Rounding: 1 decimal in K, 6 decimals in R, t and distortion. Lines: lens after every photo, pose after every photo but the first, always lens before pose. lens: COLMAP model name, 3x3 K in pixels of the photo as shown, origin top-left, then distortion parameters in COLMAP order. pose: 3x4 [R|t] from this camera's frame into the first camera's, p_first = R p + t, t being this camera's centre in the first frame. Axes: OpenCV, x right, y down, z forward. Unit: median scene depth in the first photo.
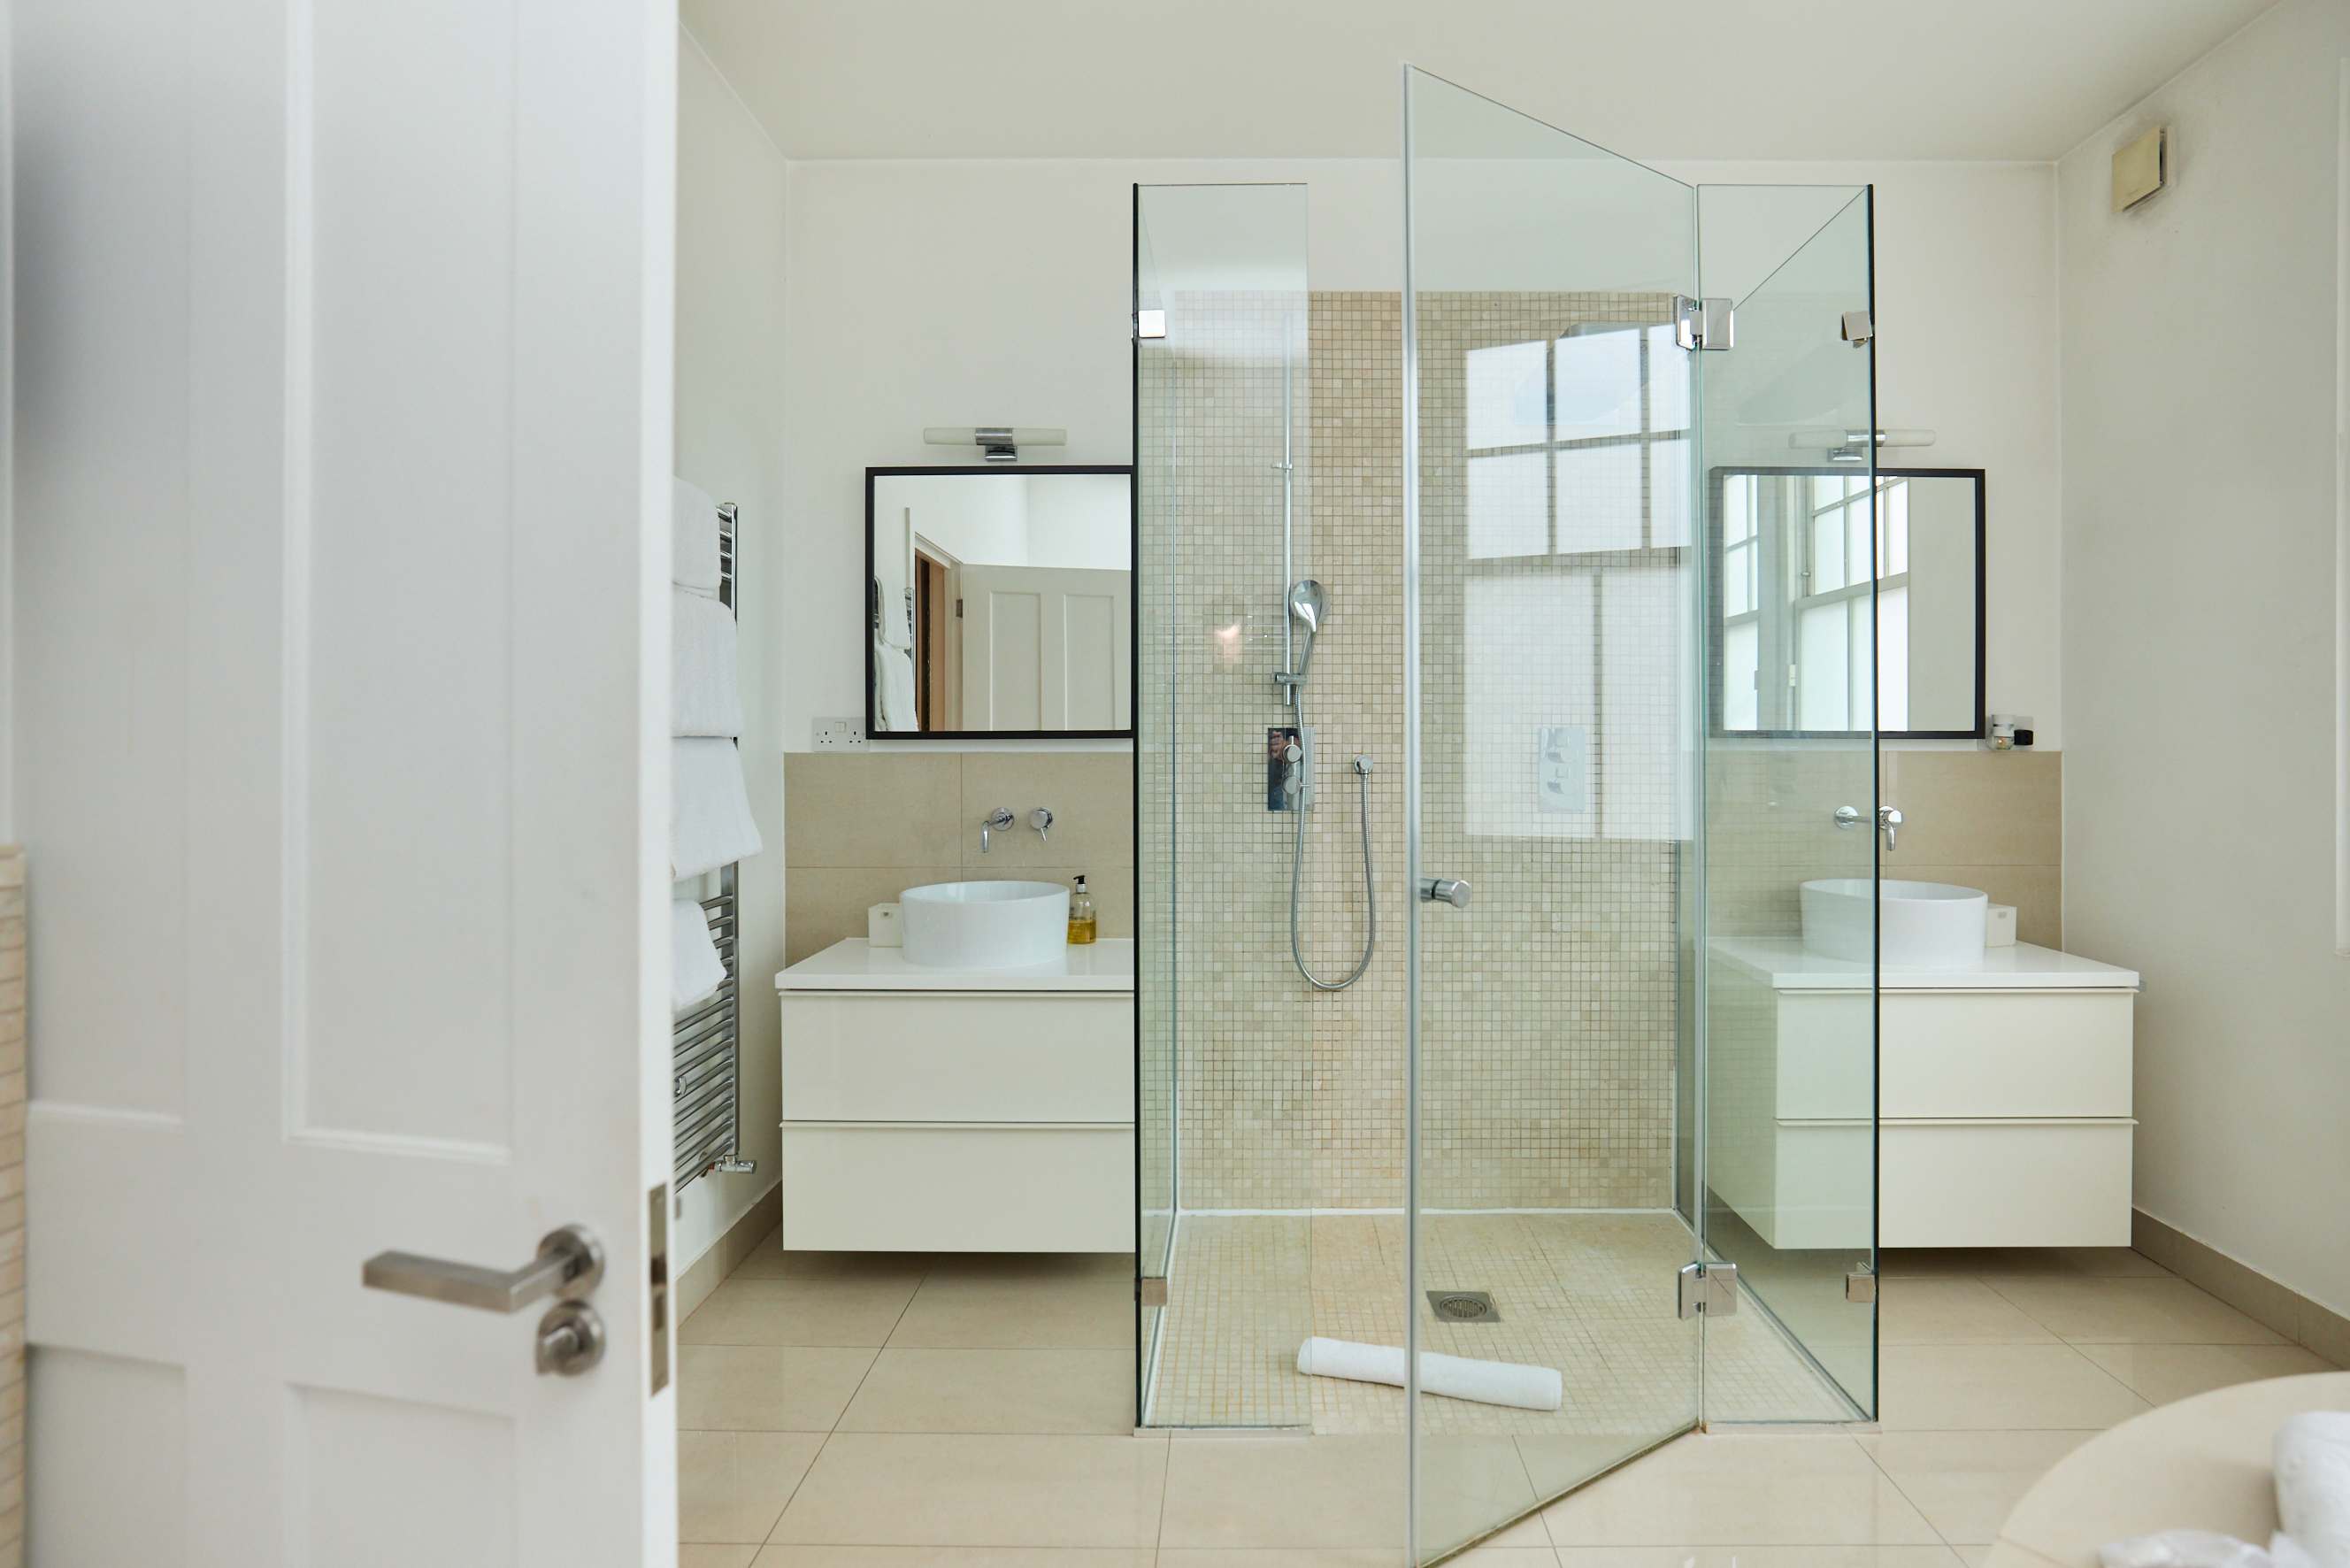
lens RADIAL K [[1212.0, 0, 1229.7], [0, 1212.0, 738.7], [0, 0, 1]] dist [-0.018808, 0.000713]
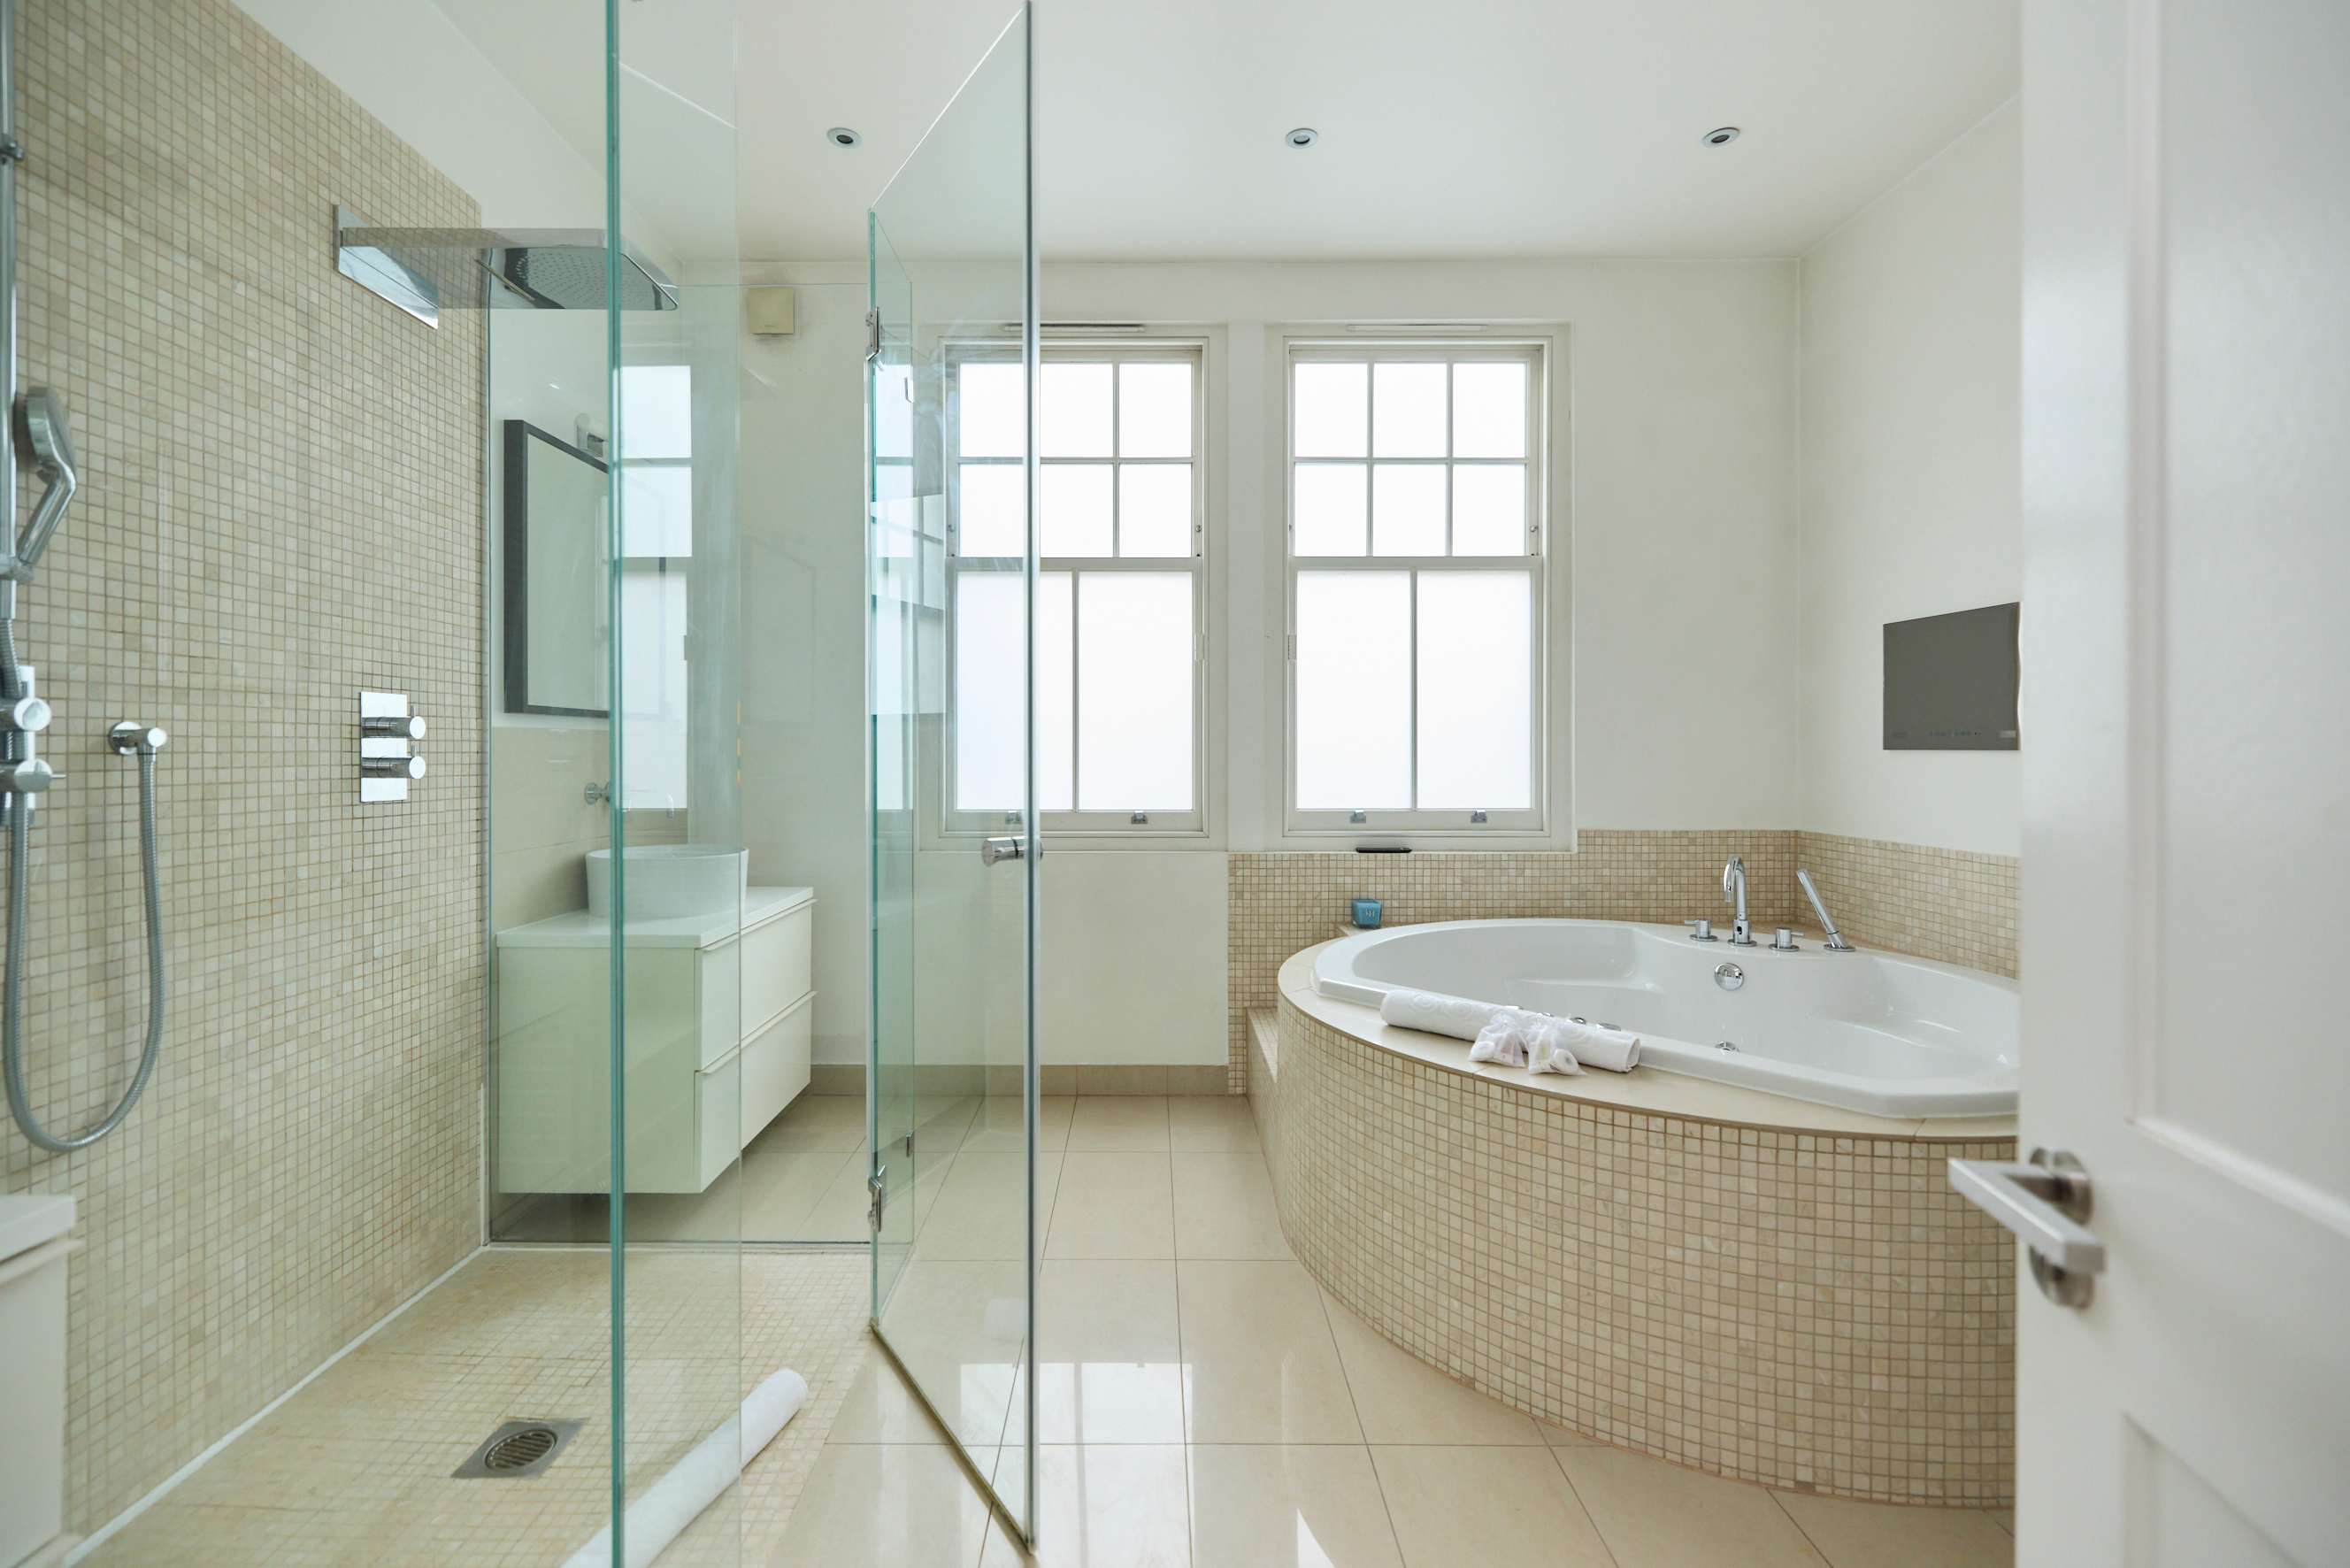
lens RADIAL K [[1023.1, 0, 1151.8], [0, 1023.1, 758.0], [0, 0, 1]] dist [0.001481, -0.000174]
pose [[-0.001399, -0.010601, 0.999943, -0.377989], [0.006871, 0.999920, 0.010611, 0.028976], [-0.999975, 0.006886, -0.001326, 0.510442]]
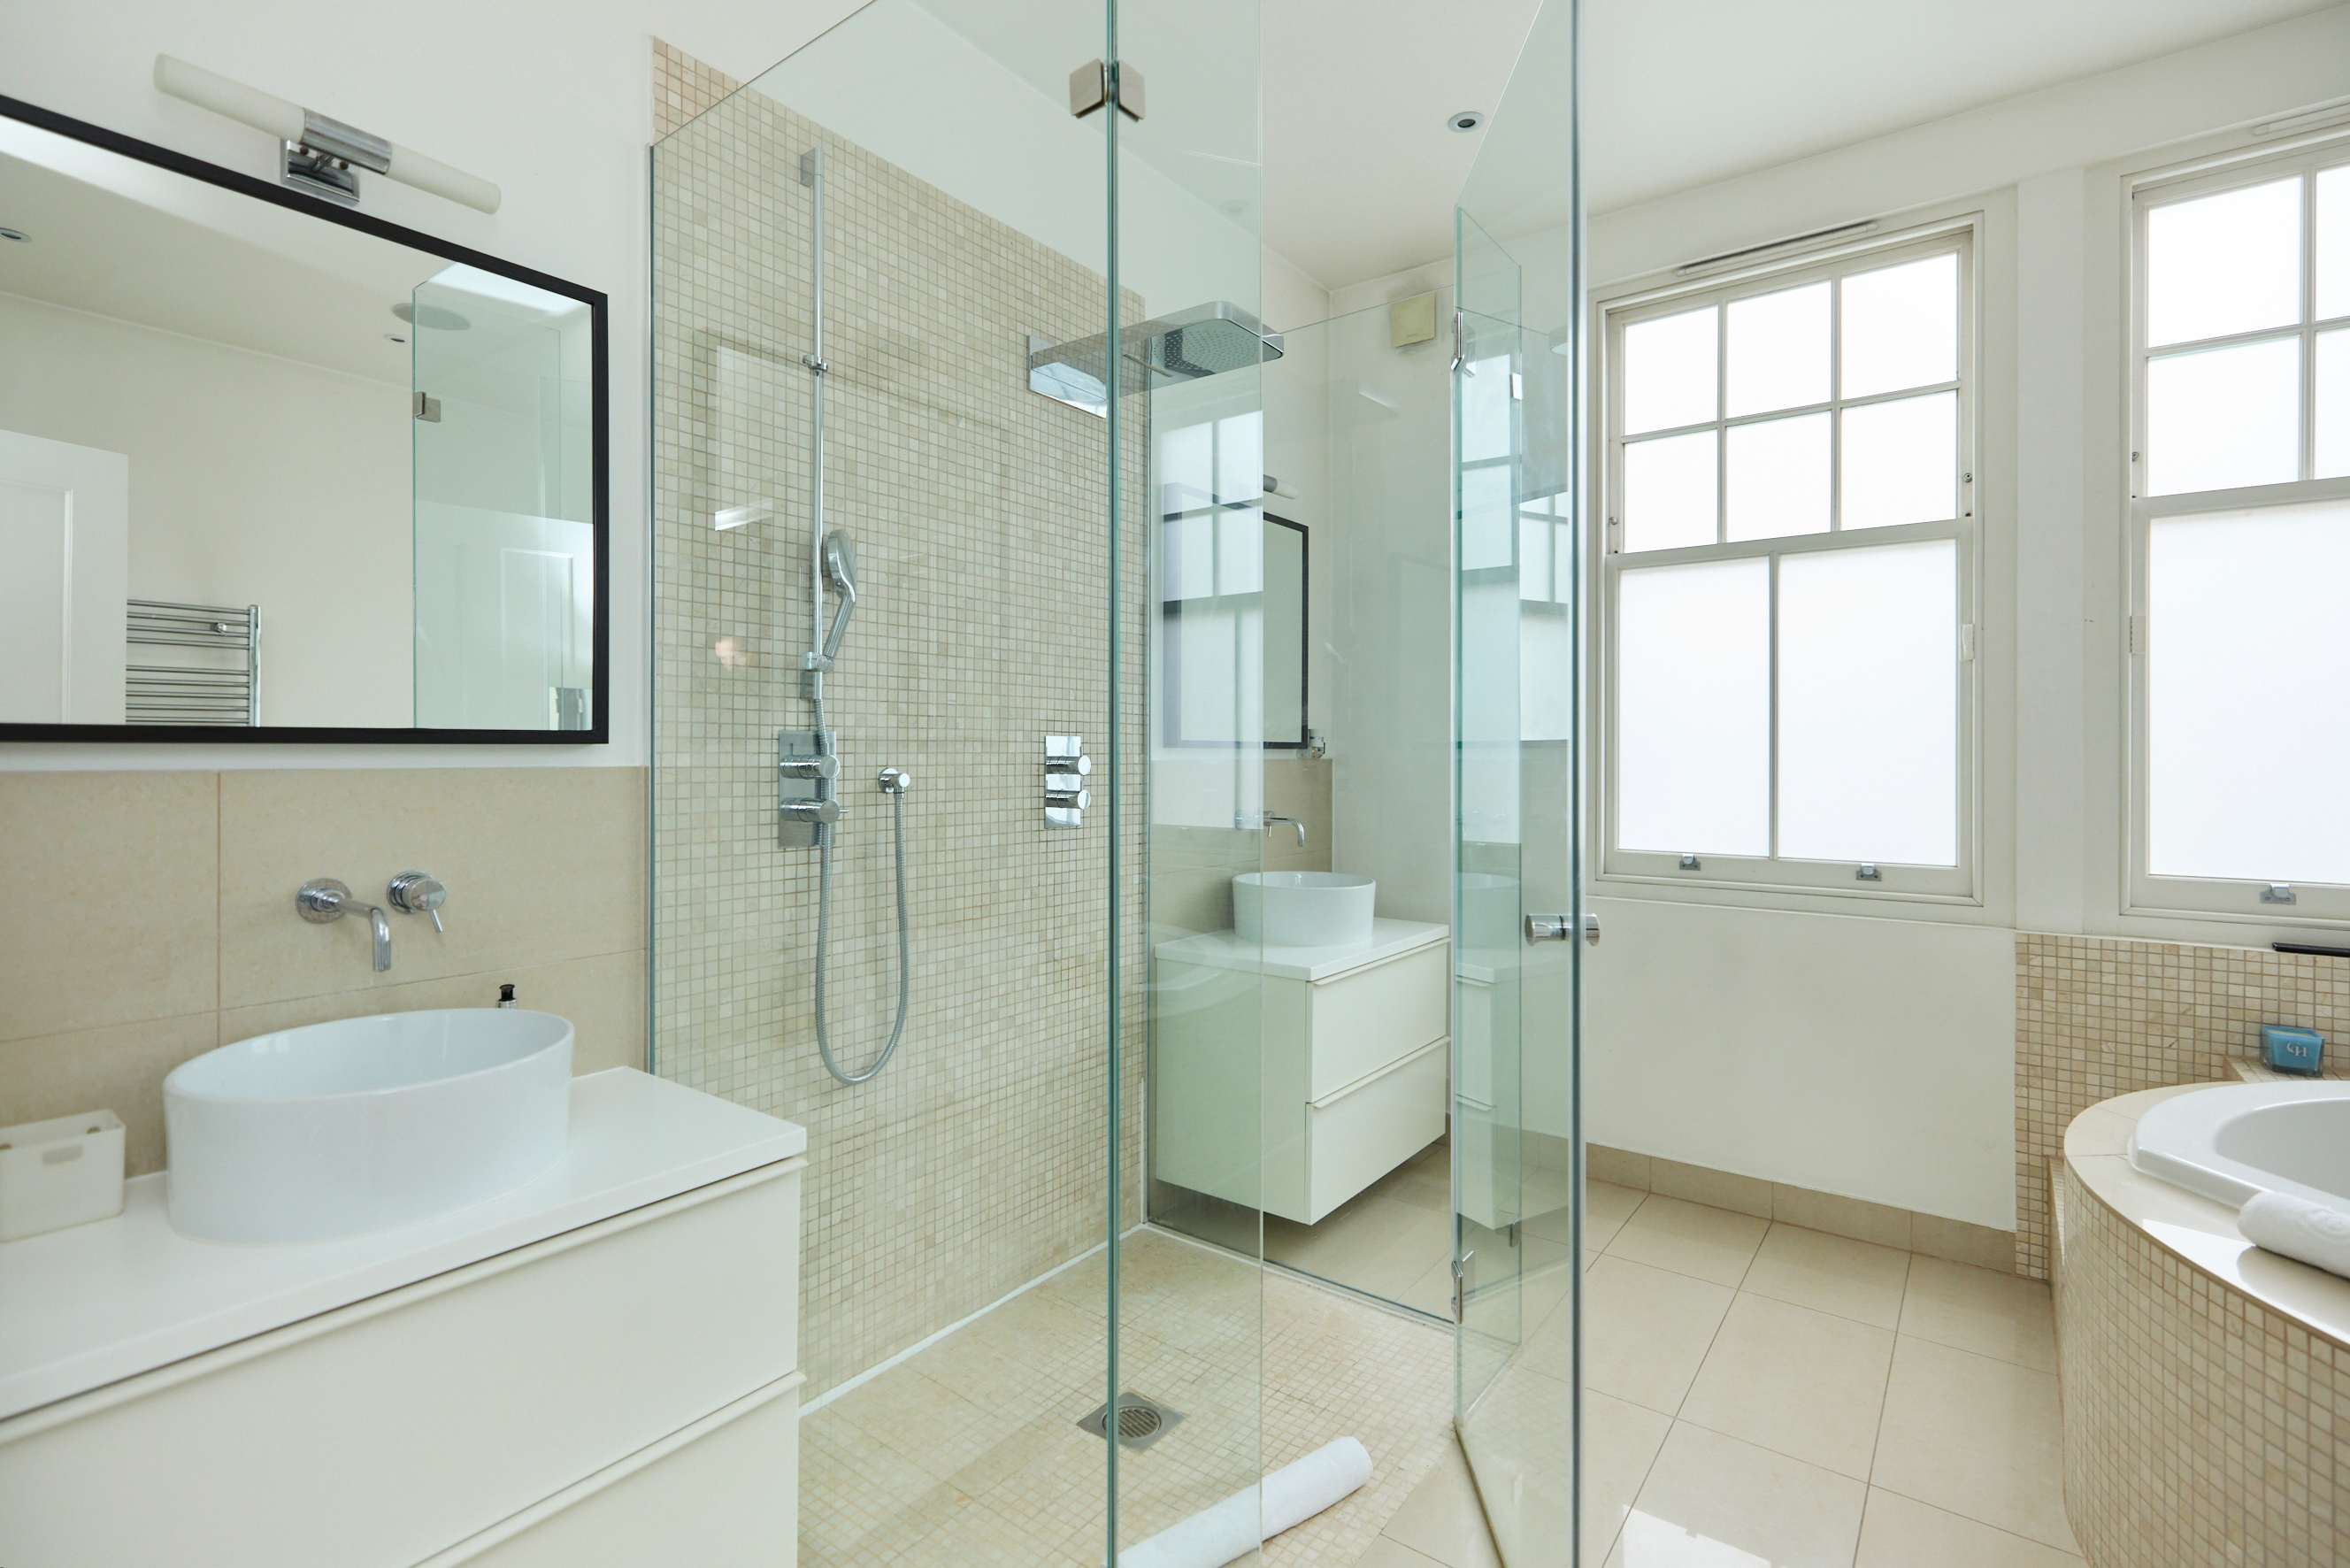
lens RADIAL K [[1109.4, 0, 1160.2], [0, 1109.4, 760.7], [0, 0, 1]] dist [0.009619, -0.001330]
pose [[0.604394, -0.005263, 0.796668, -0.347130], [0.006170, 0.999979, 0.001926, 0.008499], [-0.796662, 0.003751, 0.604414, 0.434341]]
